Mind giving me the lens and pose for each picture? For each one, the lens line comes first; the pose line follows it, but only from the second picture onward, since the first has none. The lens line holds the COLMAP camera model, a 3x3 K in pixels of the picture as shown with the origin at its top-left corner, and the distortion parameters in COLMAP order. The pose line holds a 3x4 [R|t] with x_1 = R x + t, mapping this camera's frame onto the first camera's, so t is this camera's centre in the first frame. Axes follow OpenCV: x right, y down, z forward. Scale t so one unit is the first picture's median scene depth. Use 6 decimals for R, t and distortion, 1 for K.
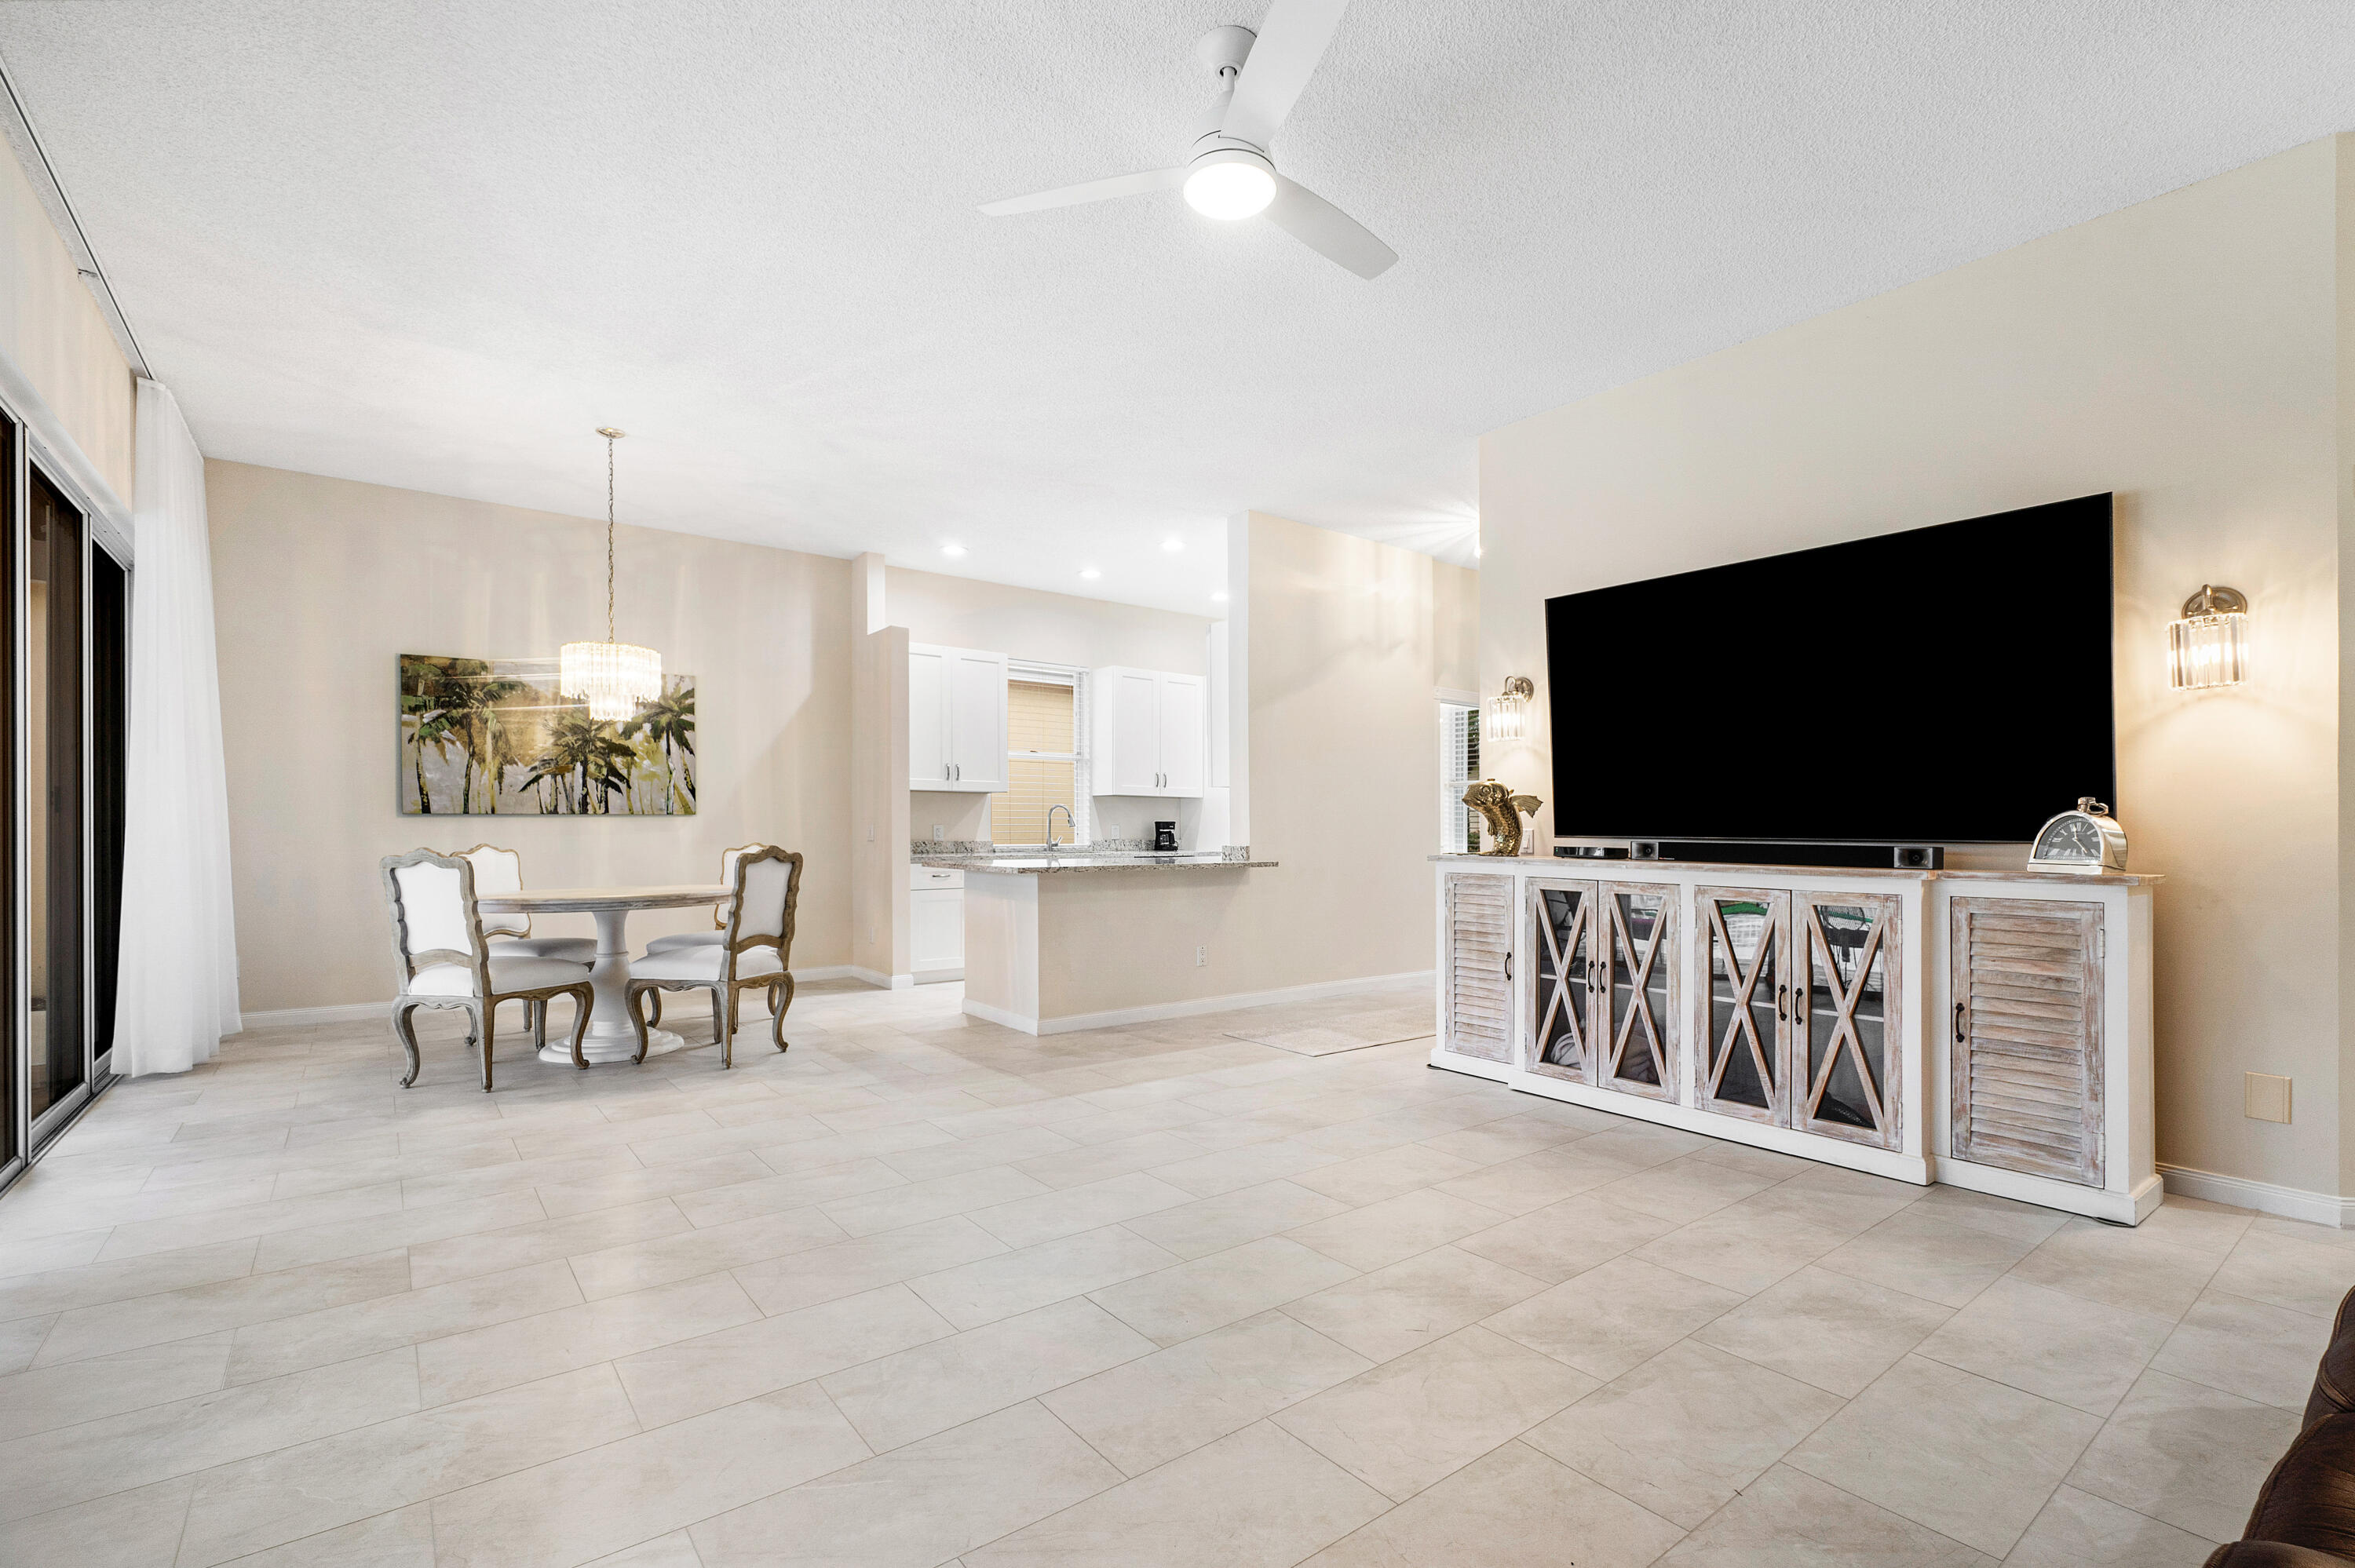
lens RADIAL K [[1067.3, 0, 1158.3], [0, 1067.3, 840.6], [0, 0, 1]] dist [-0.001241, -0.000083]
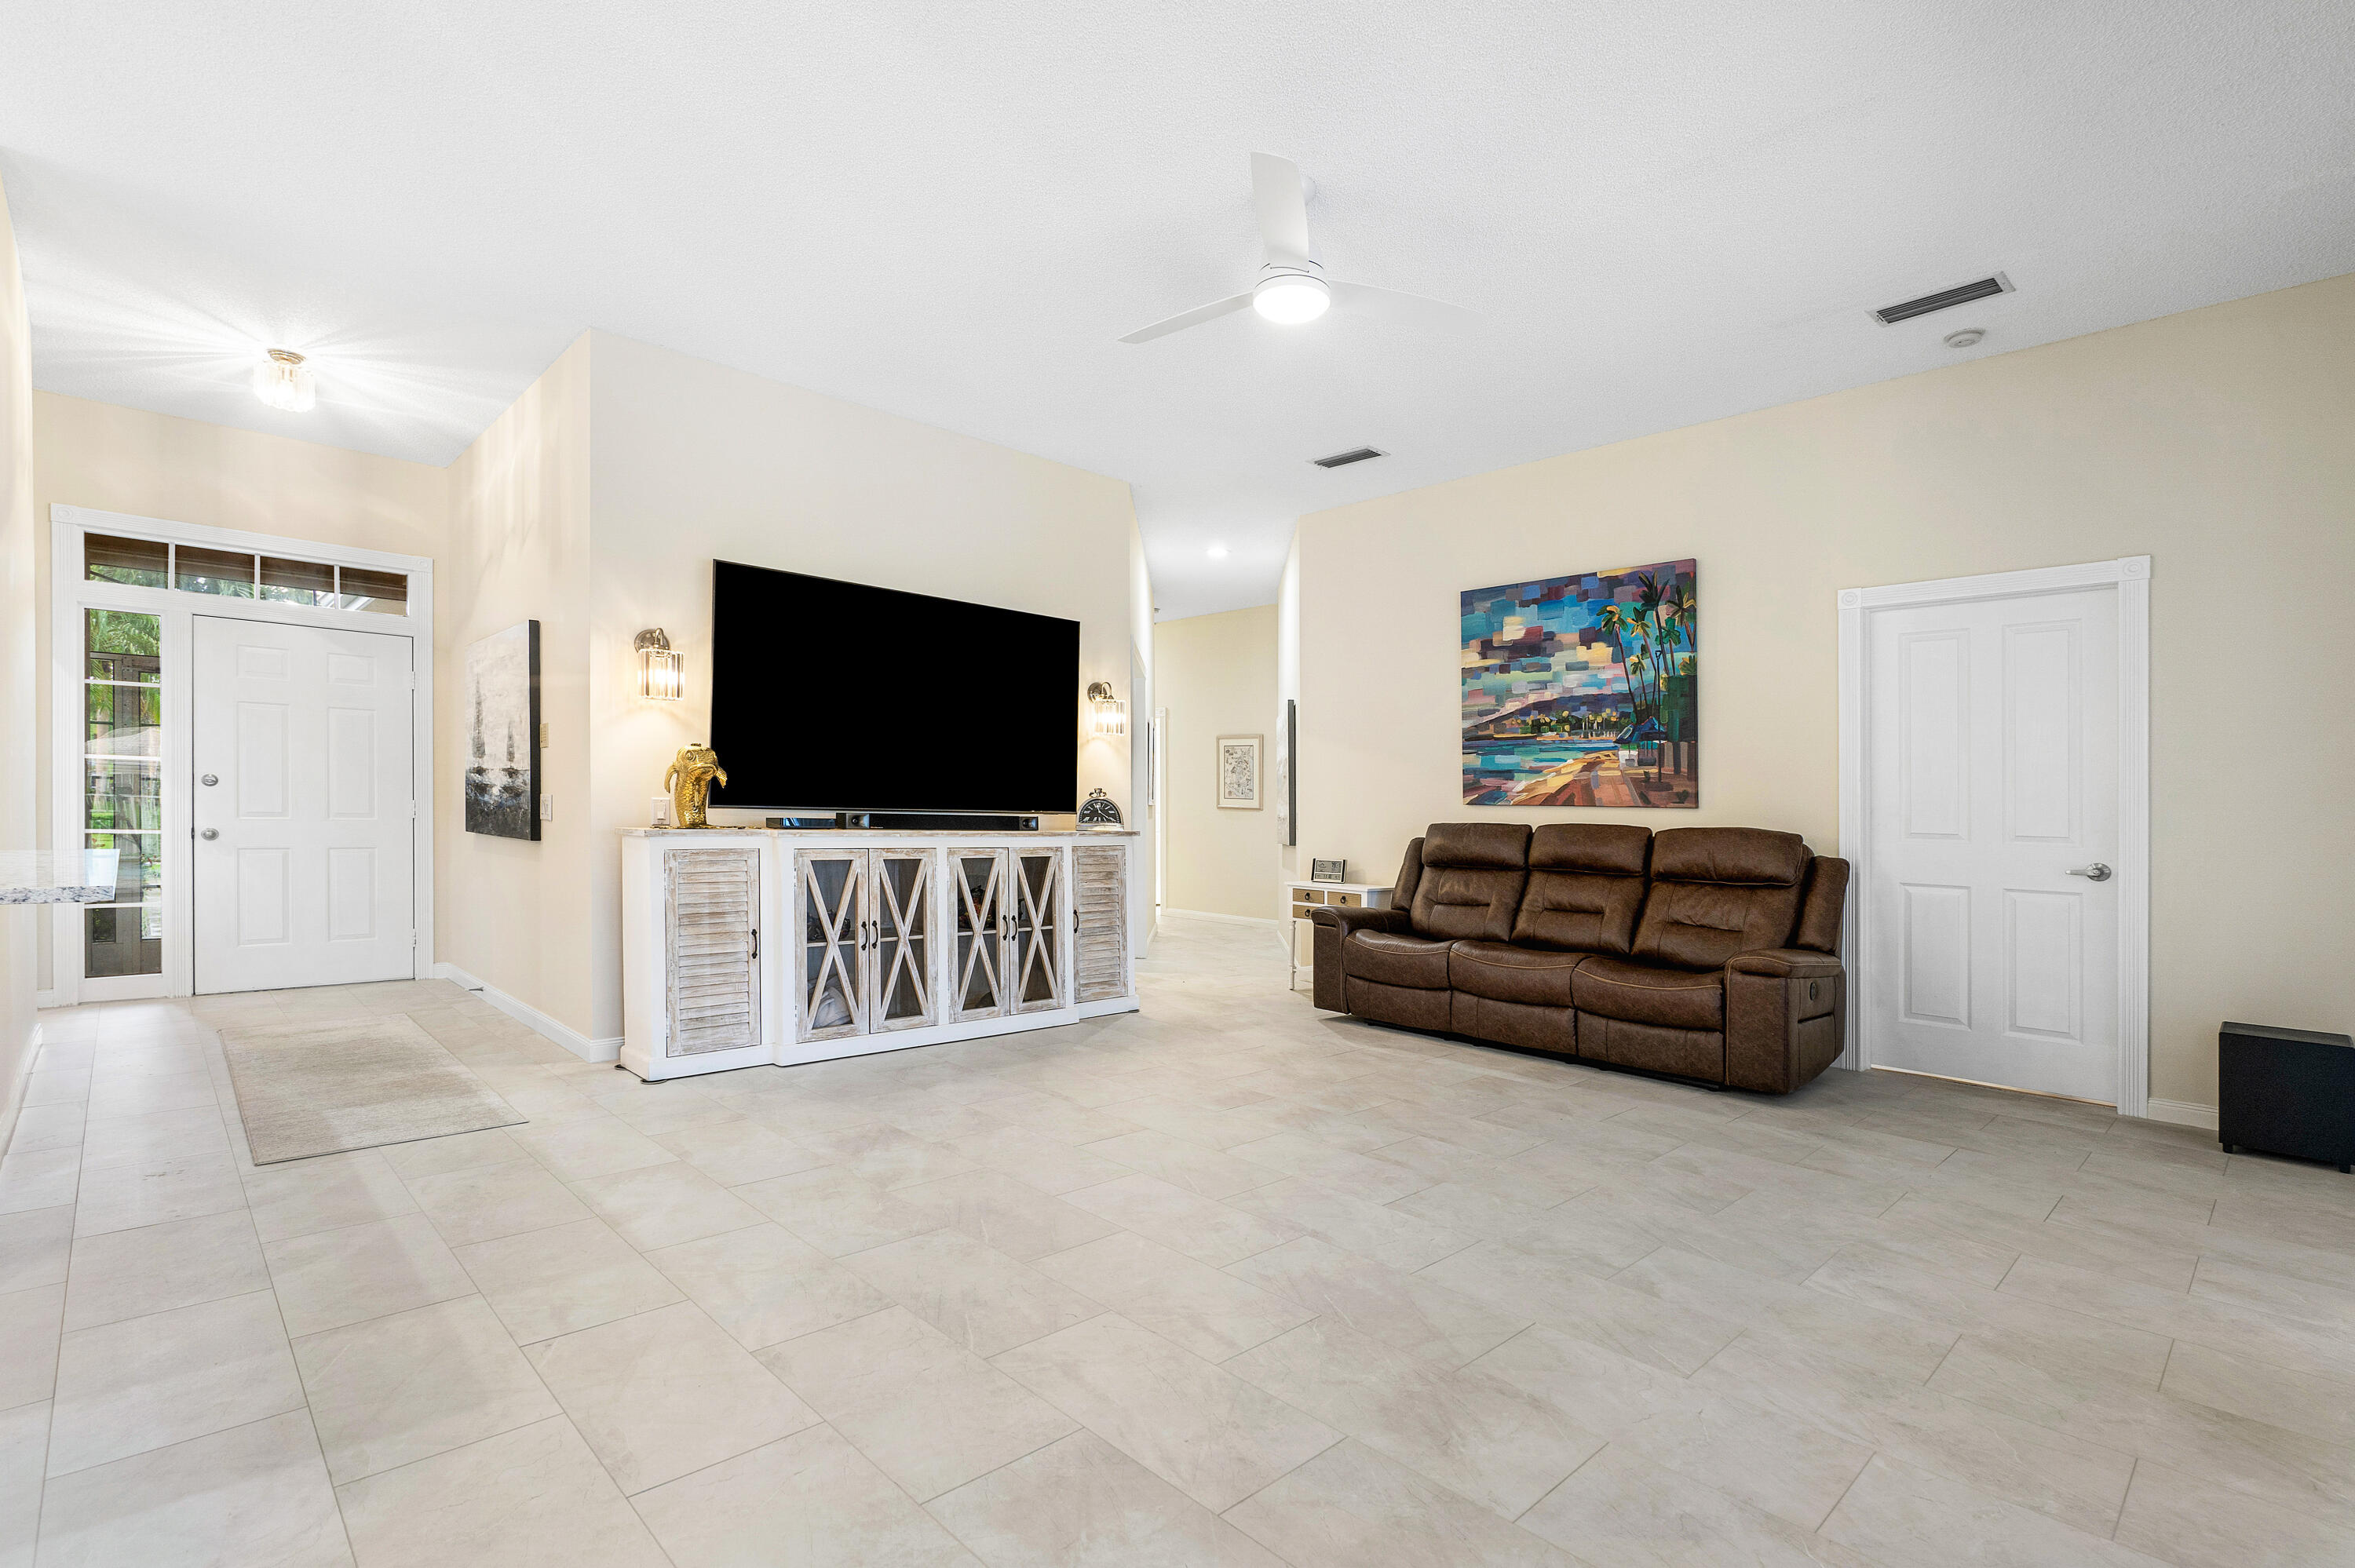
lens RADIAL K [[1085.7, 0, 1152.8], [0, 1085.7, 790.8], [0, 0, 1]] dist [-0.002031, -0.000590]
pose [[-0.104679, 0.009939, 0.994456, -0.510719], [-0.009617, 0.999893, -0.011005, -0.009223], [-0.994460, -0.010715, -0.104572, 0.563023]]
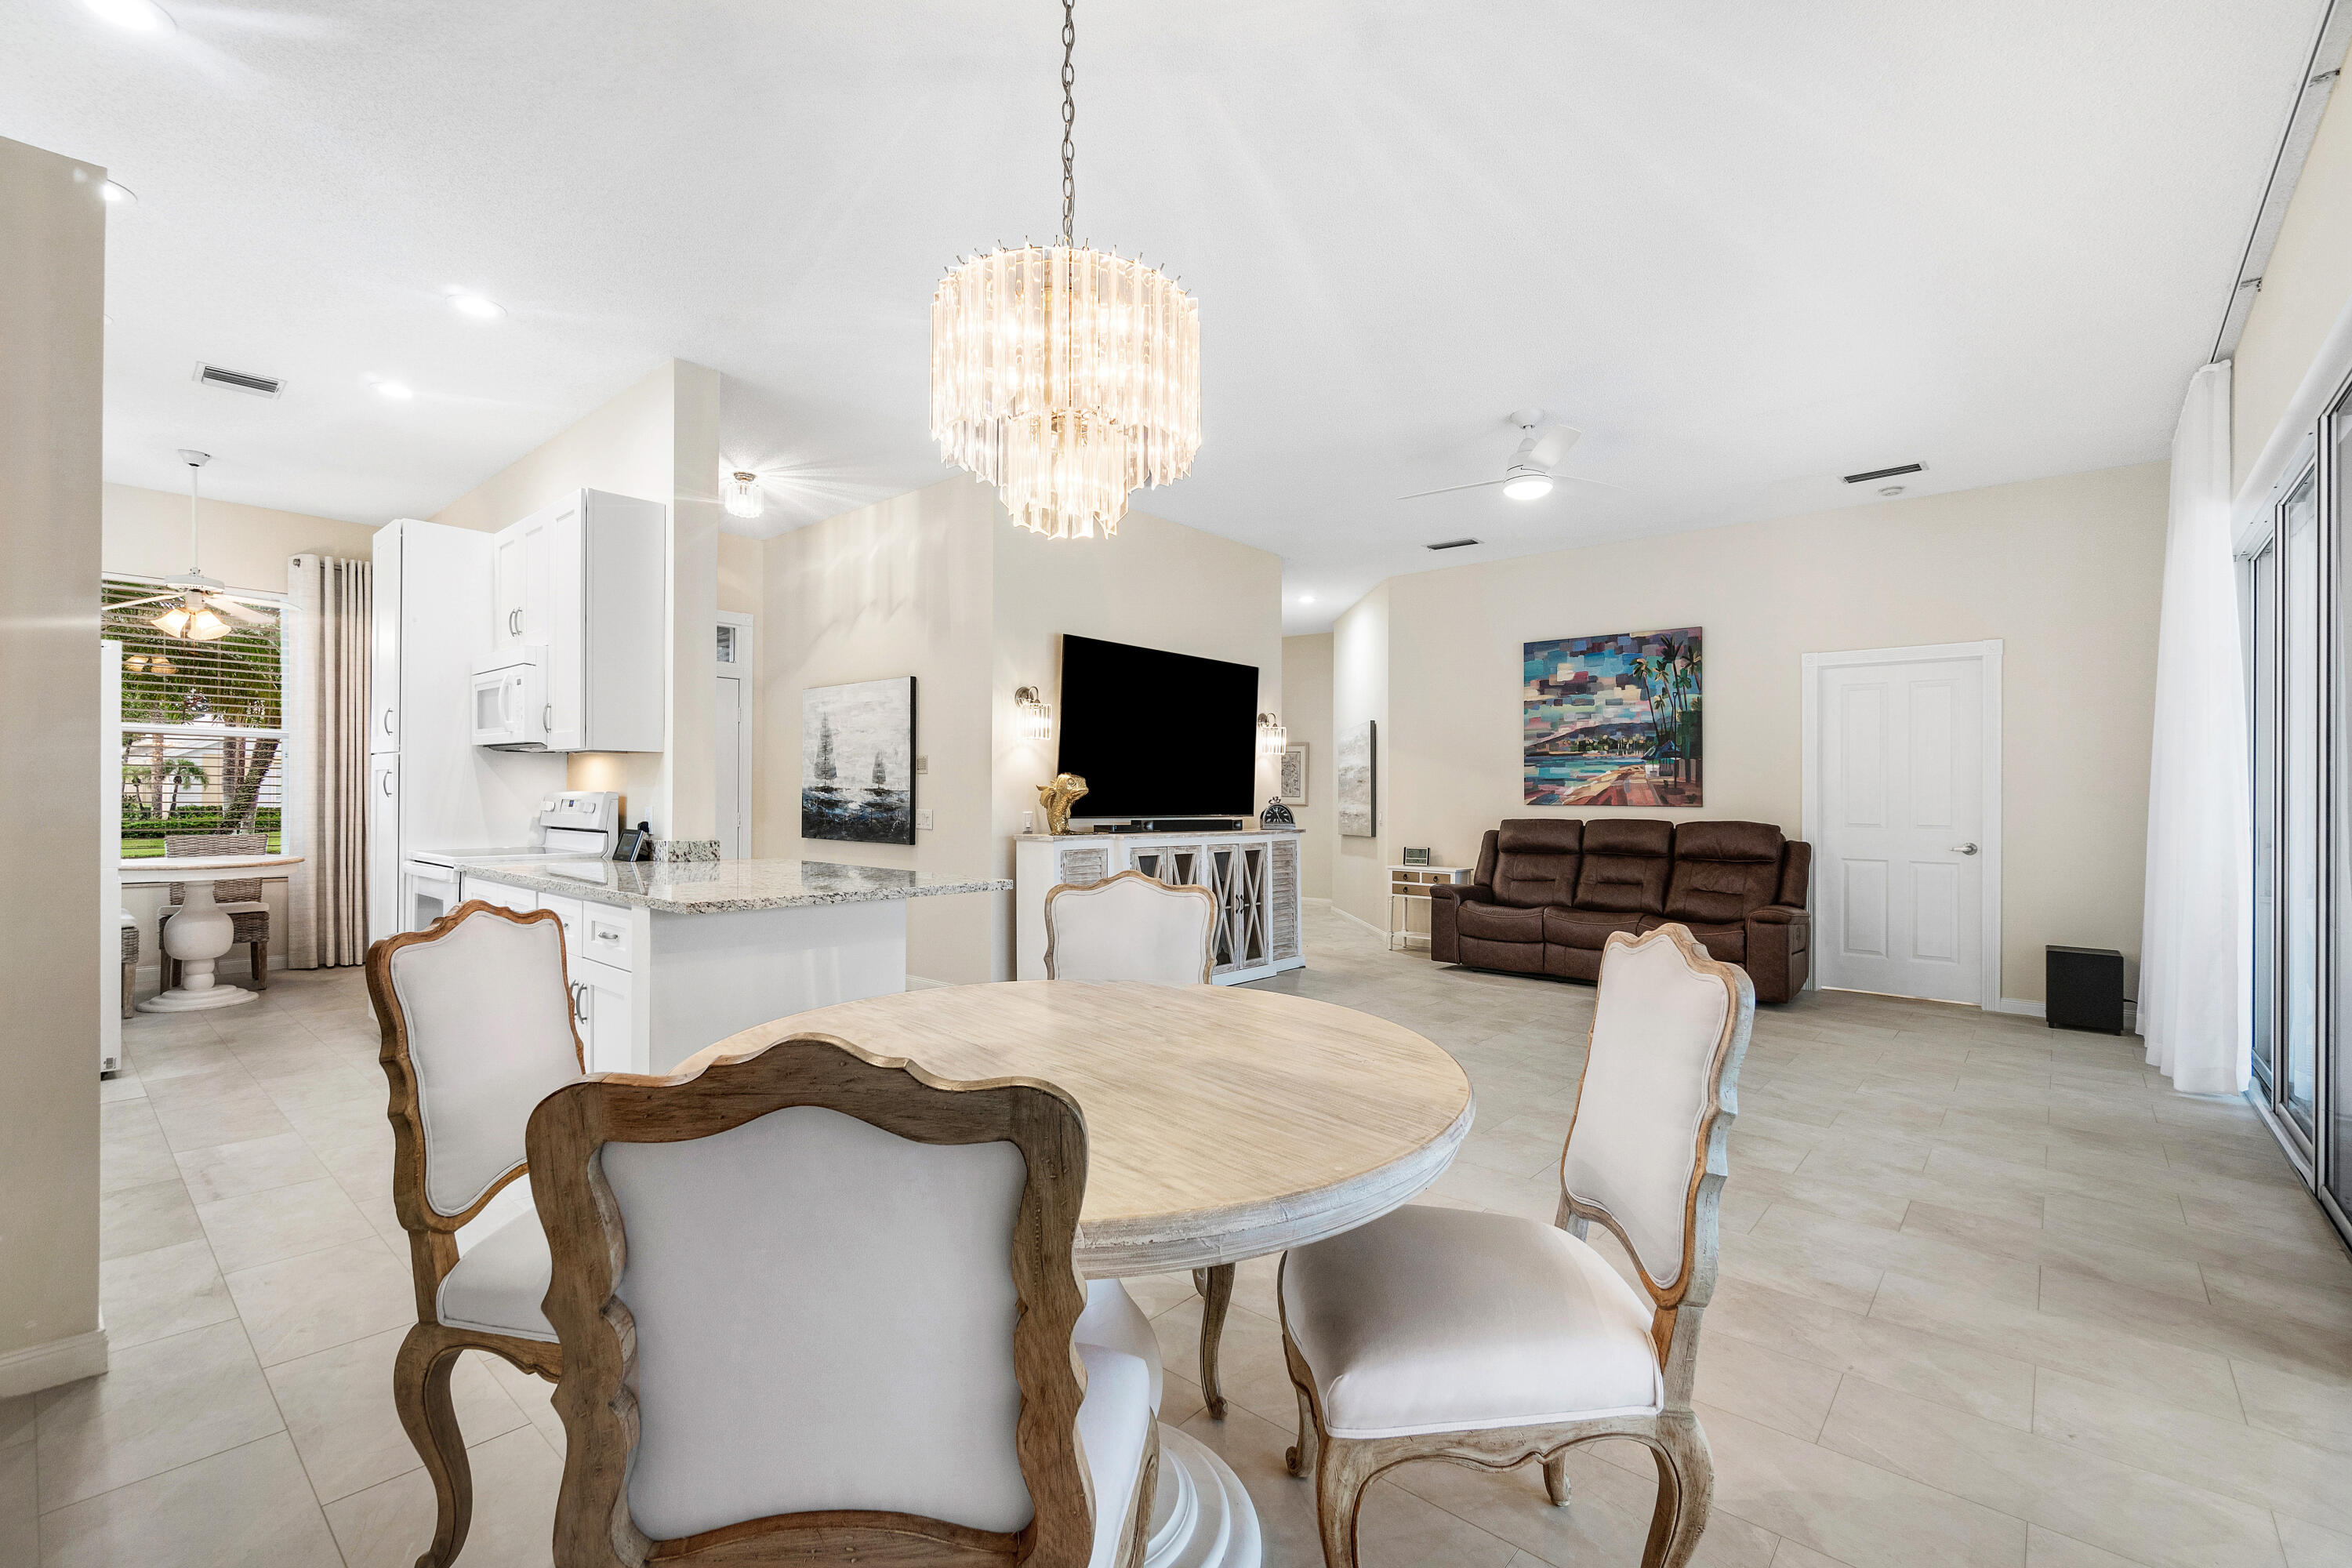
lens RADIAL K [[1047.0, 0, 1222.3], [0, 1047.0, 786.8], [0, 0, 1]] dist [-0.005292, 0.000102]
pose [[-0.244147, 0.004866, 0.969726, -0.702919], [-0.001016, 0.999986, -0.005273, -0.026349], [-0.969738, -0.002273, -0.244139, 0.865300]]
